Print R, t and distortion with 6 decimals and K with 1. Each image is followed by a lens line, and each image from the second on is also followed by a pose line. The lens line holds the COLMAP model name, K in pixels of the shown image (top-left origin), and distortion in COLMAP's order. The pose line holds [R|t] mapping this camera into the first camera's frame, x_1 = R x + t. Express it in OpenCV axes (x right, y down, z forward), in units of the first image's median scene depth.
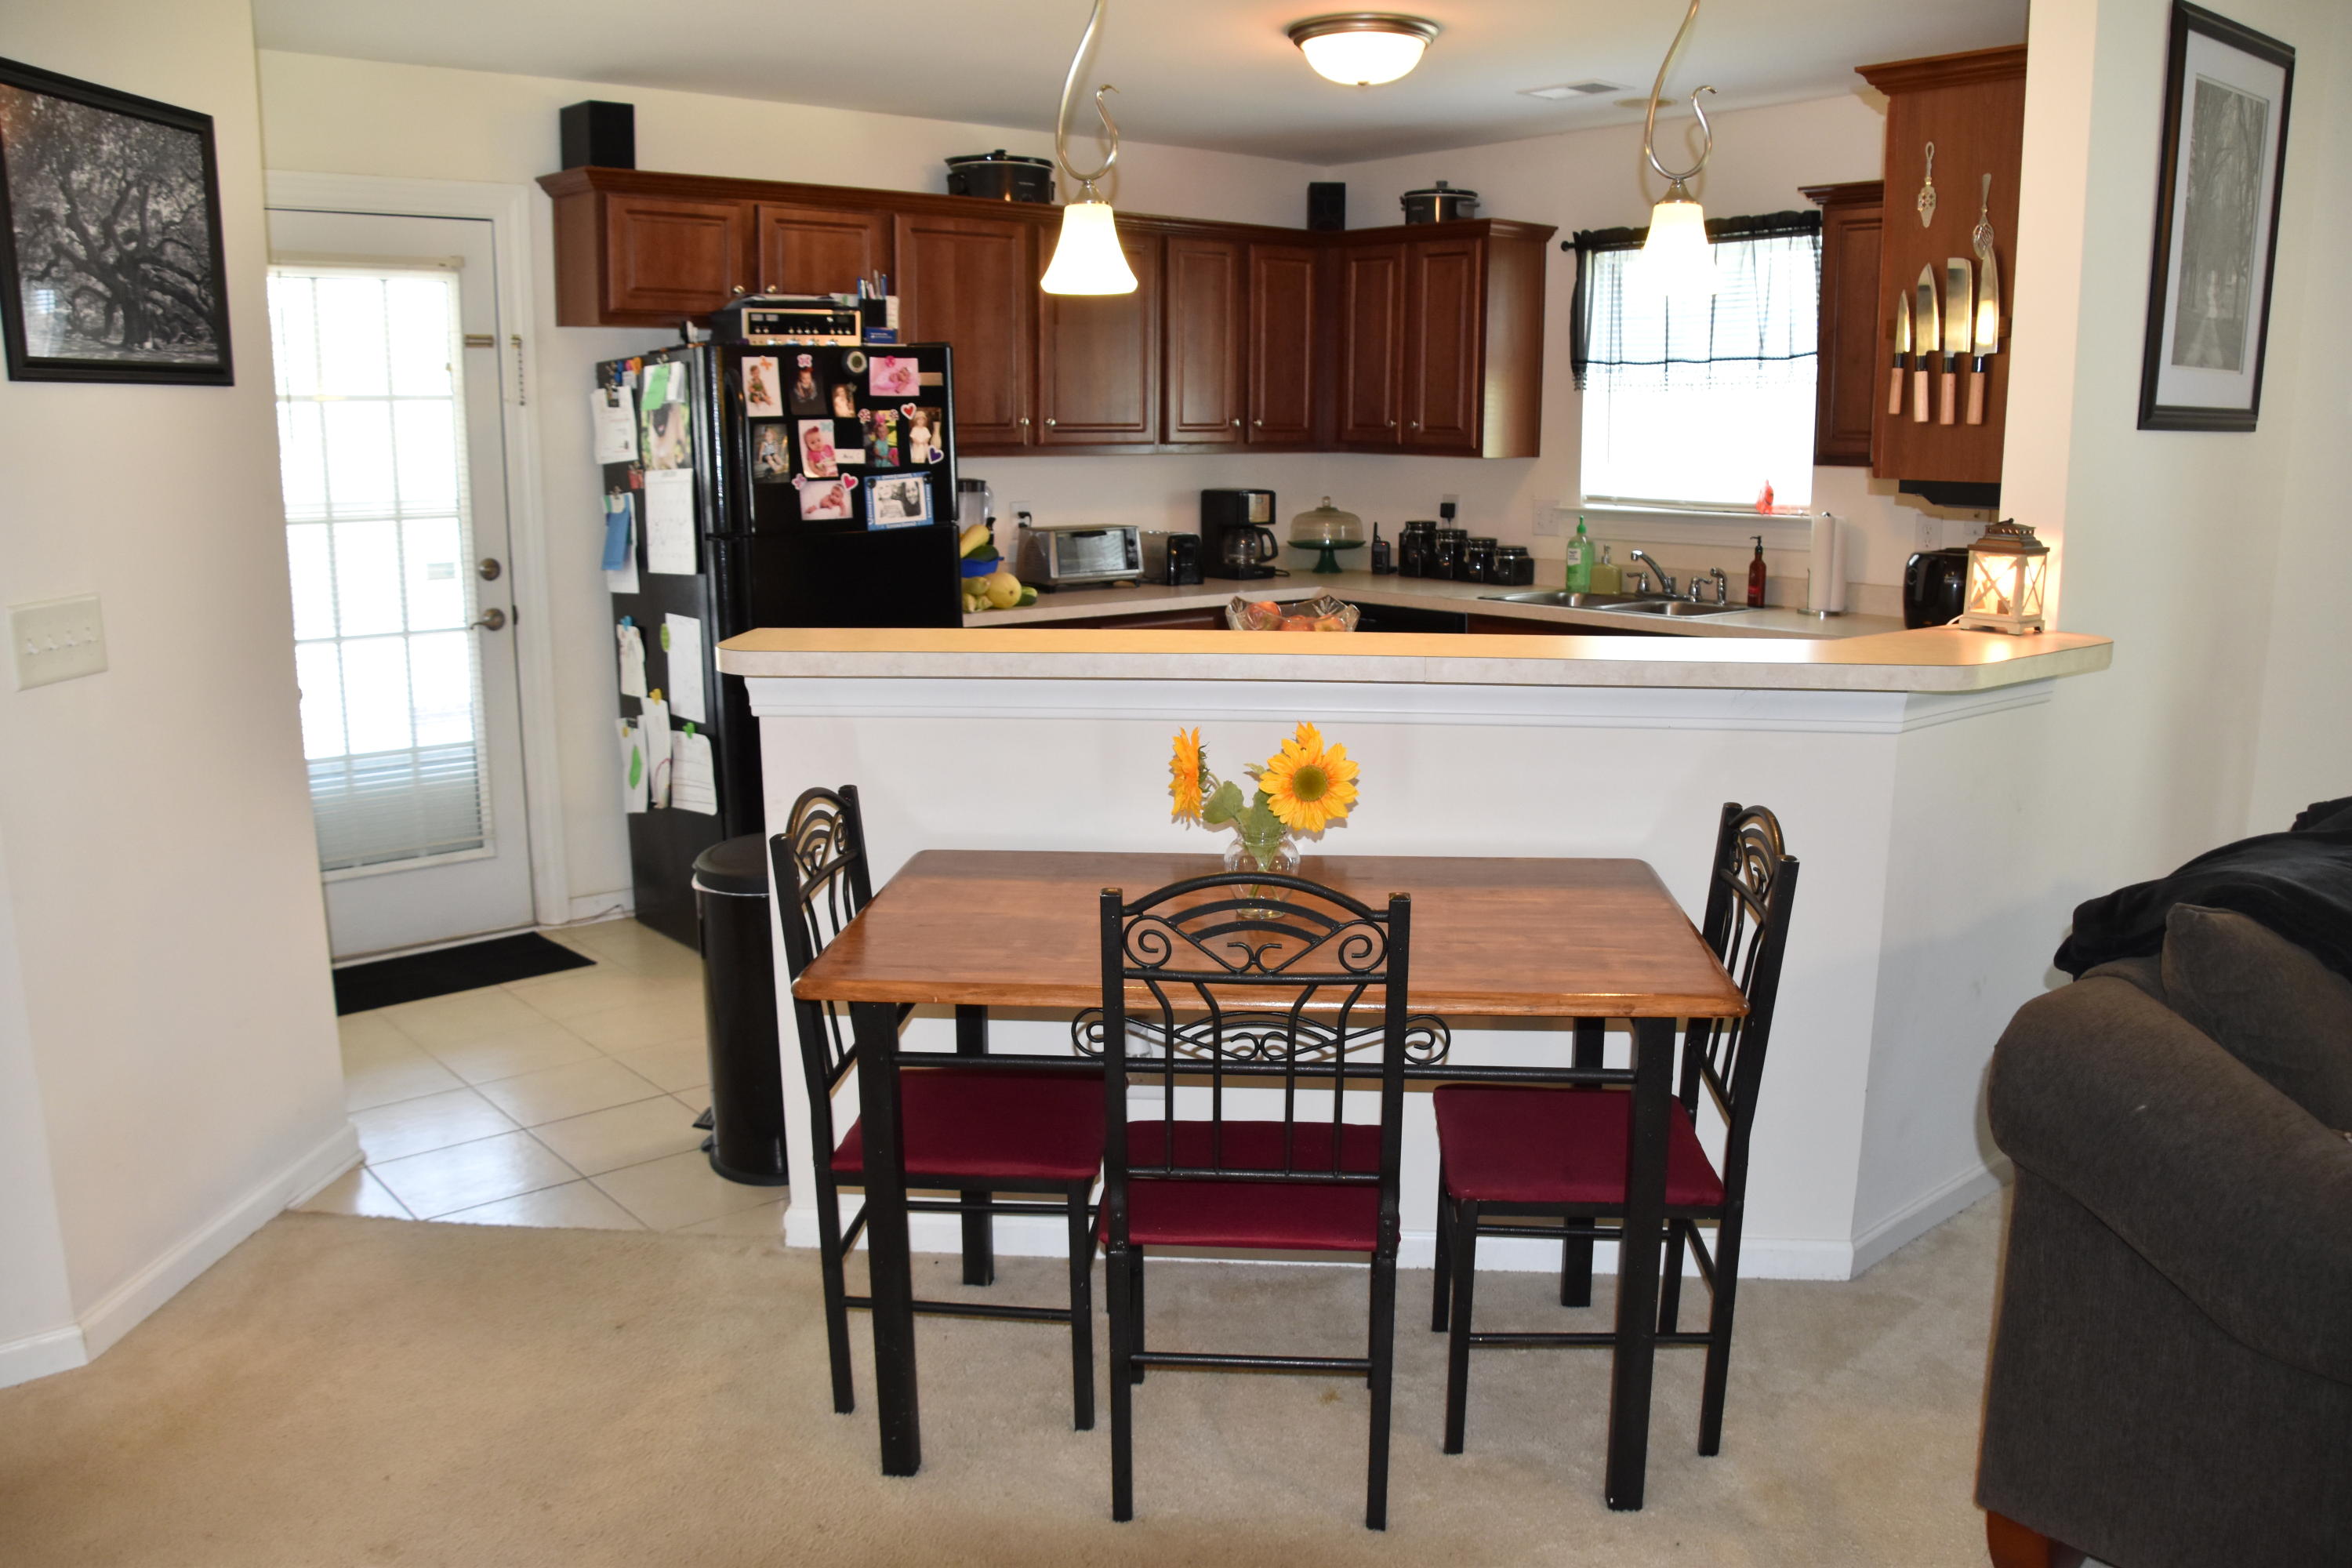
lens RADIAL K [[1839.0, 0, 1183.5], [0, 1839.0, 817.0], [0, 0, 1]] dist [-0.158058, 0.096966]
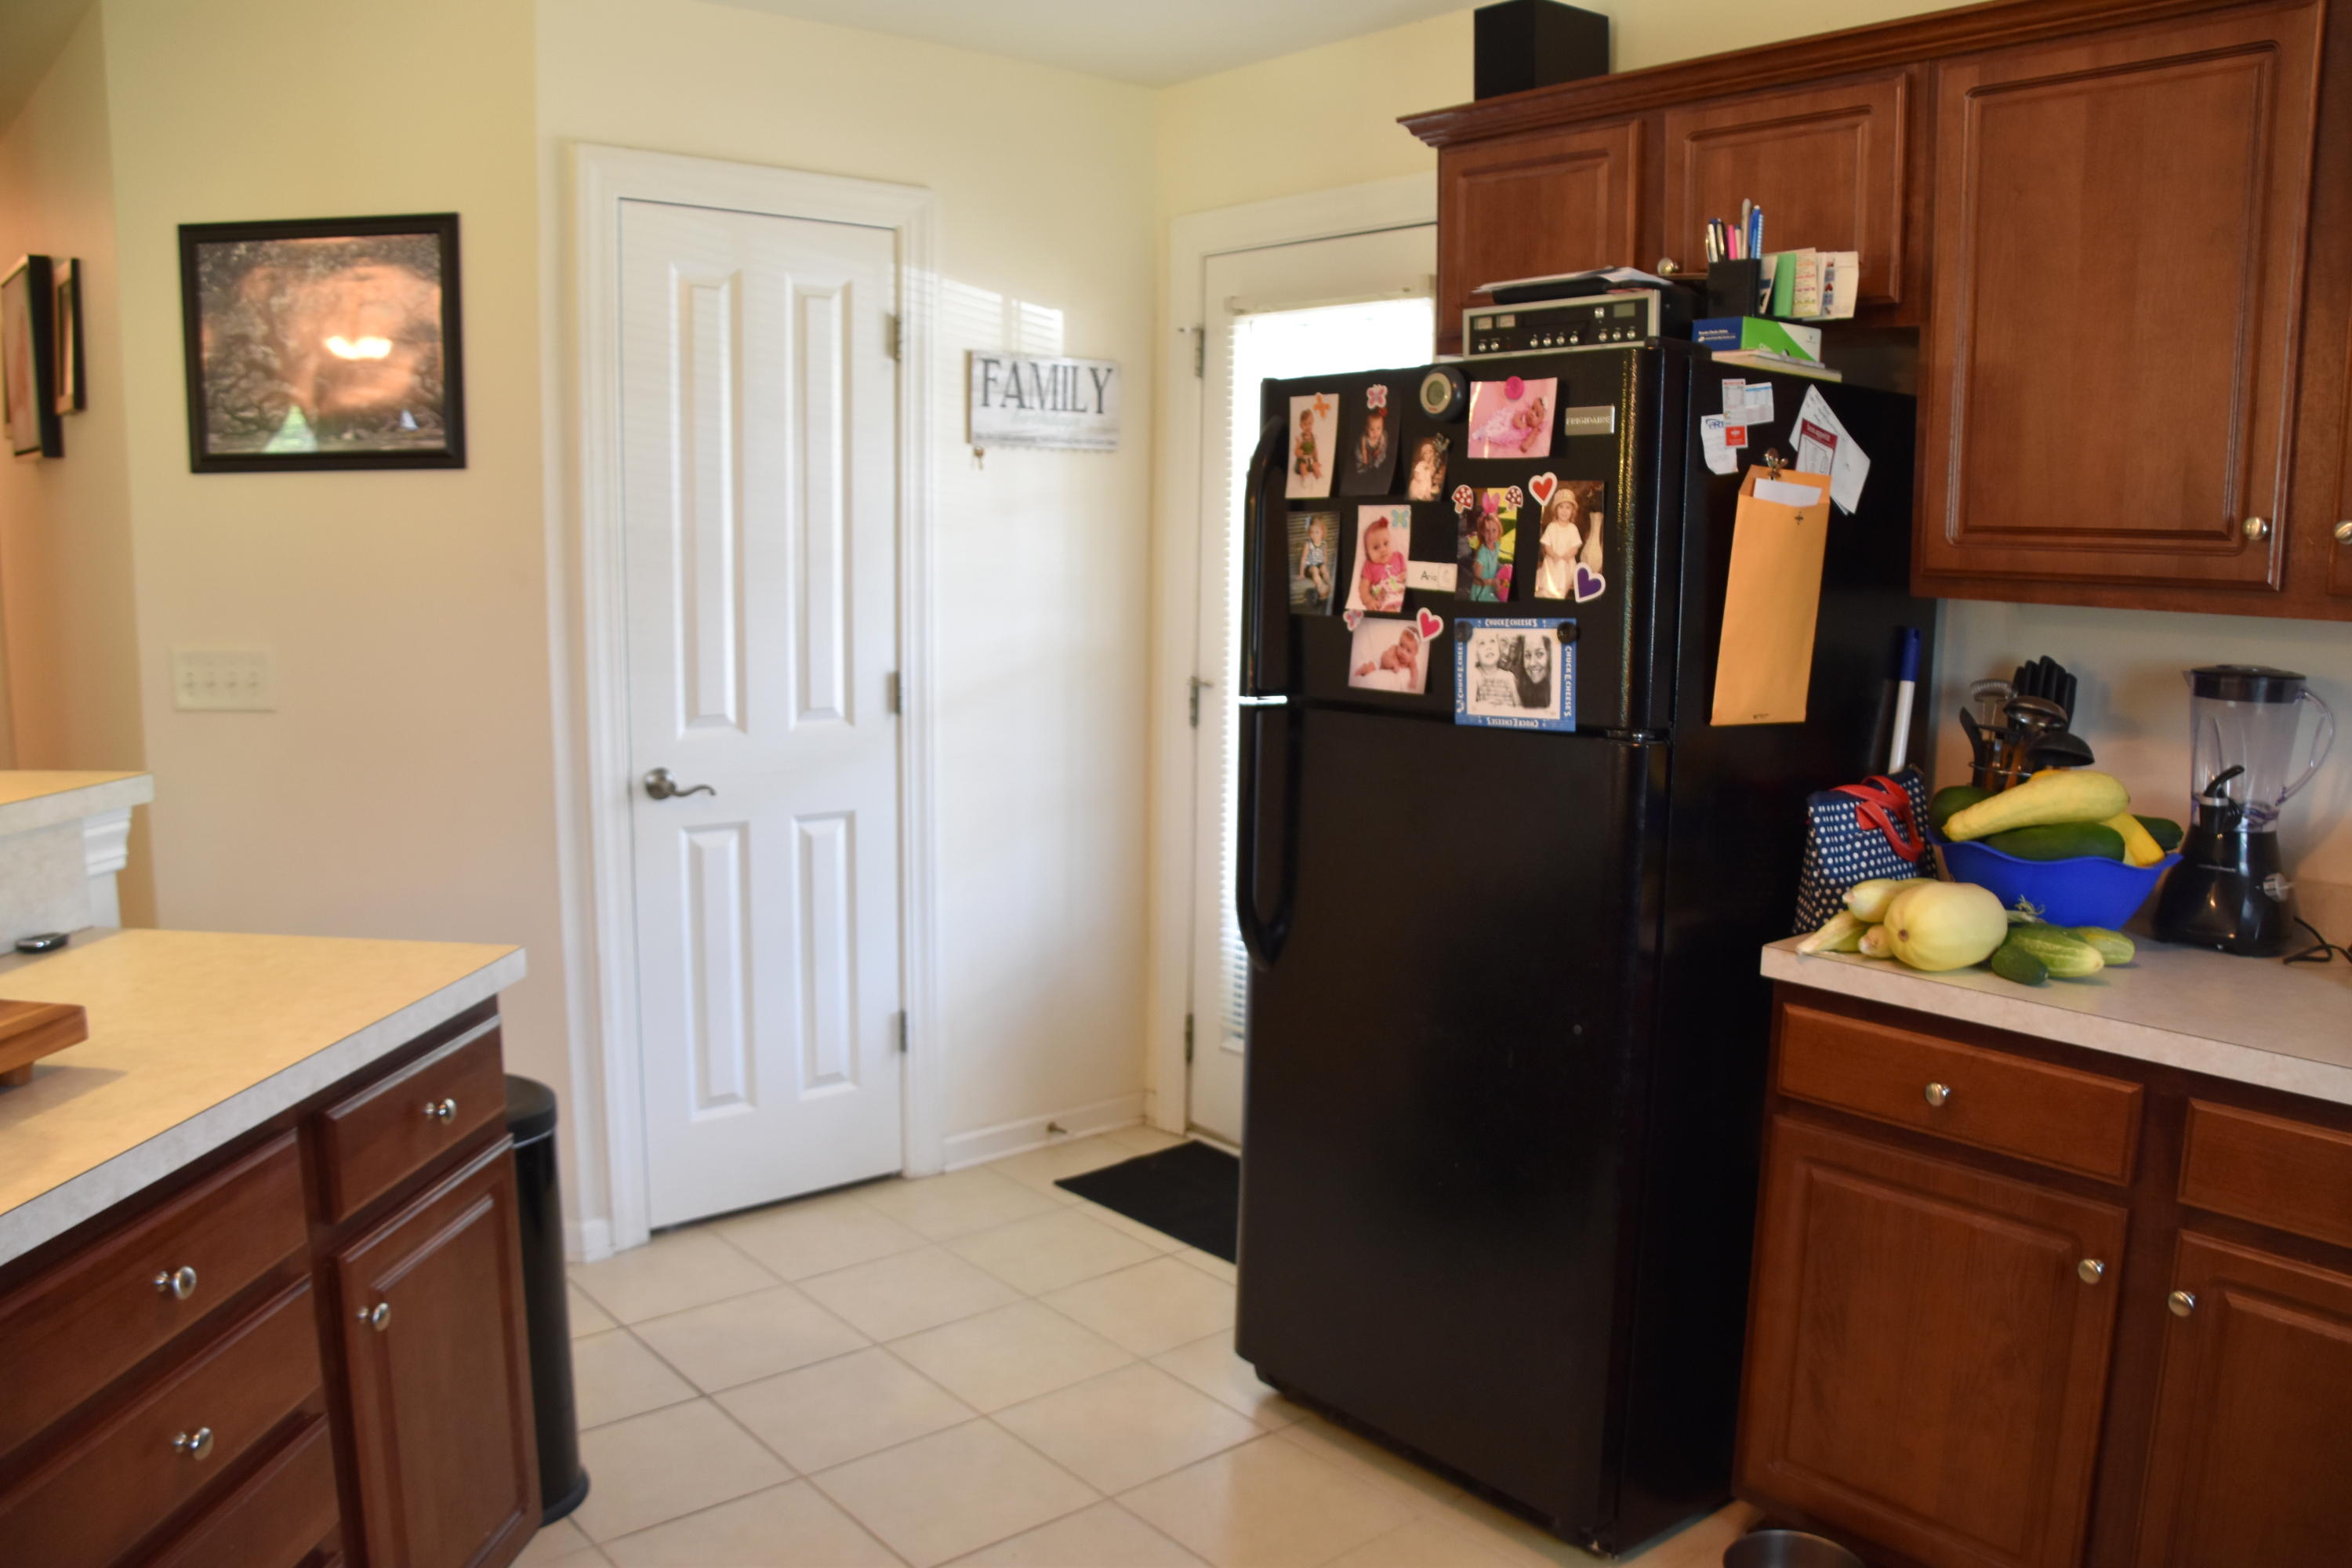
lens RADIAL K [[1839.0, 0, 1183.5], [0, 1839.0, 817.0], [0, 0, 1]] dist [-0.158058, 0.096966]
pose [[-0.019464, 0.158262, -0.987205, 0.342598], [-0.218137, 0.962933, 0.158671, -0.199693], [0.975724, 0.218435, 0.015780, 0.938730]]
